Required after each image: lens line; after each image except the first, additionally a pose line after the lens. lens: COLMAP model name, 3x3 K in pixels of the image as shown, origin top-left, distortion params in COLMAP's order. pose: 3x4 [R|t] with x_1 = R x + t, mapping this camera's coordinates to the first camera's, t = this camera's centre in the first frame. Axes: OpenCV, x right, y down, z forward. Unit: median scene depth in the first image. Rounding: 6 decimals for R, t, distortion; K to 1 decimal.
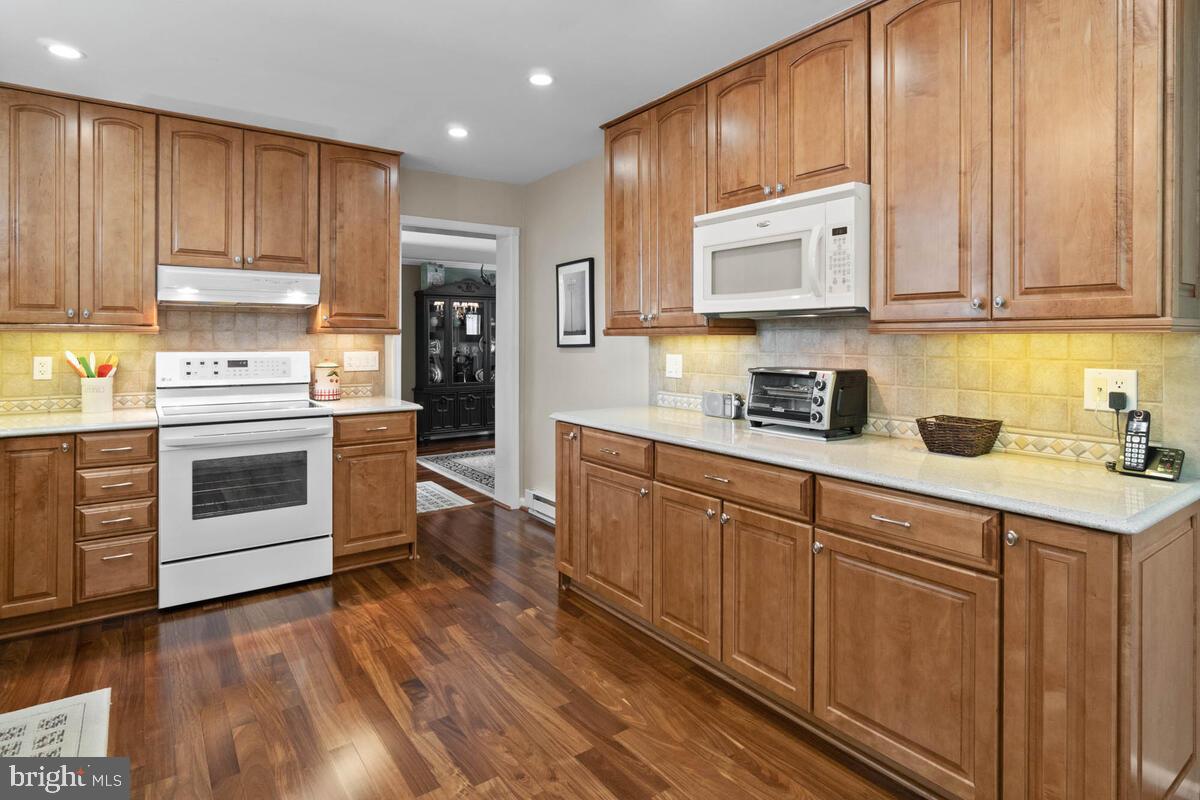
lens RADIAL K [[639.2, 0, 601.2], [0, 639.2, 343.6], [0, 0, 1]] dist [0.000656, -0.000349]
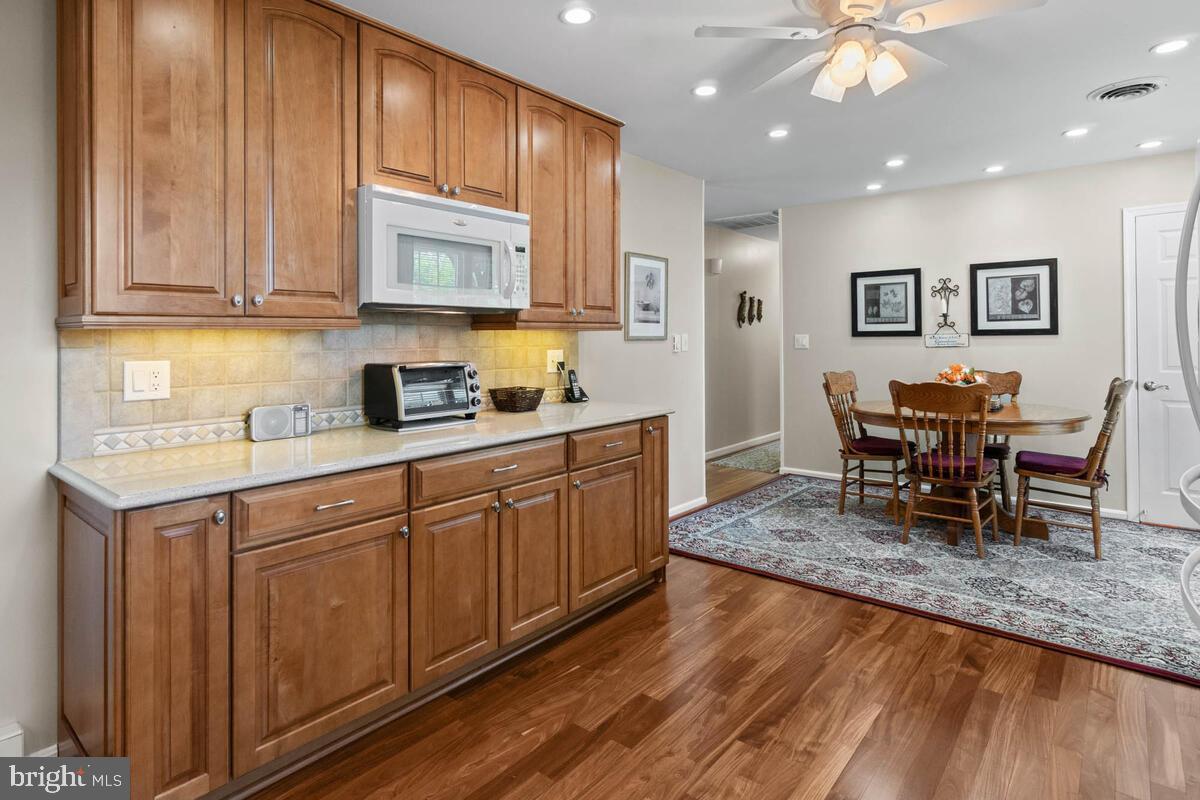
lens RADIAL K [[642.3, 0, 597.1], [0, 642.3, 330.0], [0, 0, 1]] dist [-0.003453, -0.000863]
pose [[-0.257132, 0.002715, 0.966372, -0.809663], [0.007549, 0.999971, -0.000801, -0.011238], [-0.966347, 0.007089, -0.257145, 1.052499]]
